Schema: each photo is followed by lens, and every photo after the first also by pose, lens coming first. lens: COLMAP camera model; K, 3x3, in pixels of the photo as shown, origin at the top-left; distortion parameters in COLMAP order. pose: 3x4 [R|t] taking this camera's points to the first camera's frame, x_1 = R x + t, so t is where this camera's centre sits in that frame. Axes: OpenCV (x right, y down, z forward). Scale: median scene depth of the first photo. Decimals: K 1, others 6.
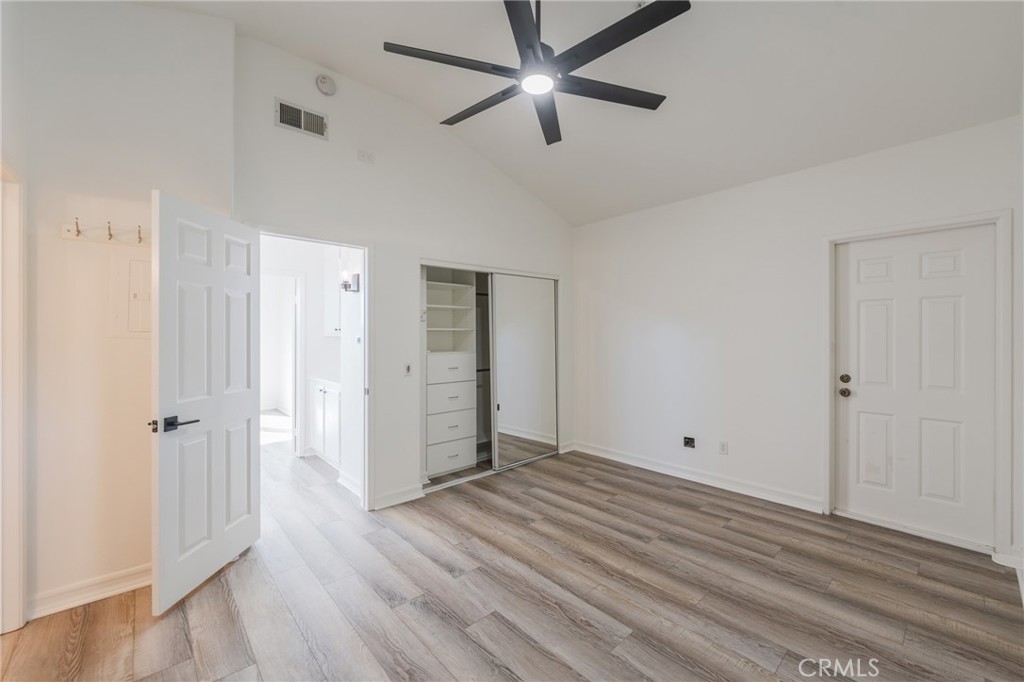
lens RADIAL K [[415.2, 0, 510.4], [0, 415.2, 336.9], [0, 0, 1]] dist [0.002421, -0.001383]
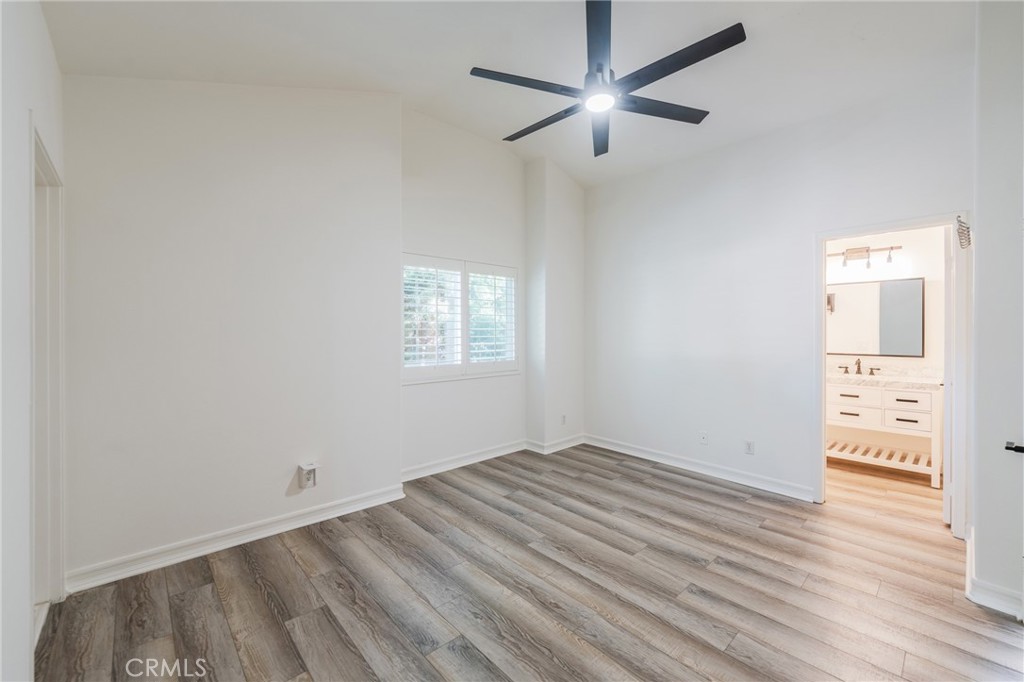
lens RADIAL K [[415.2, 0, 513.6], [0, 415.2, 336.6], [0, 0, 1]] dist [0.002421, -0.001383]
pose [[-0.999968, 0.004366, -0.006681, 0.281603], [0.004329, 0.999975, 0.005523, -0.001162], [0.006705, 0.005493, -0.999962, 1.939372]]
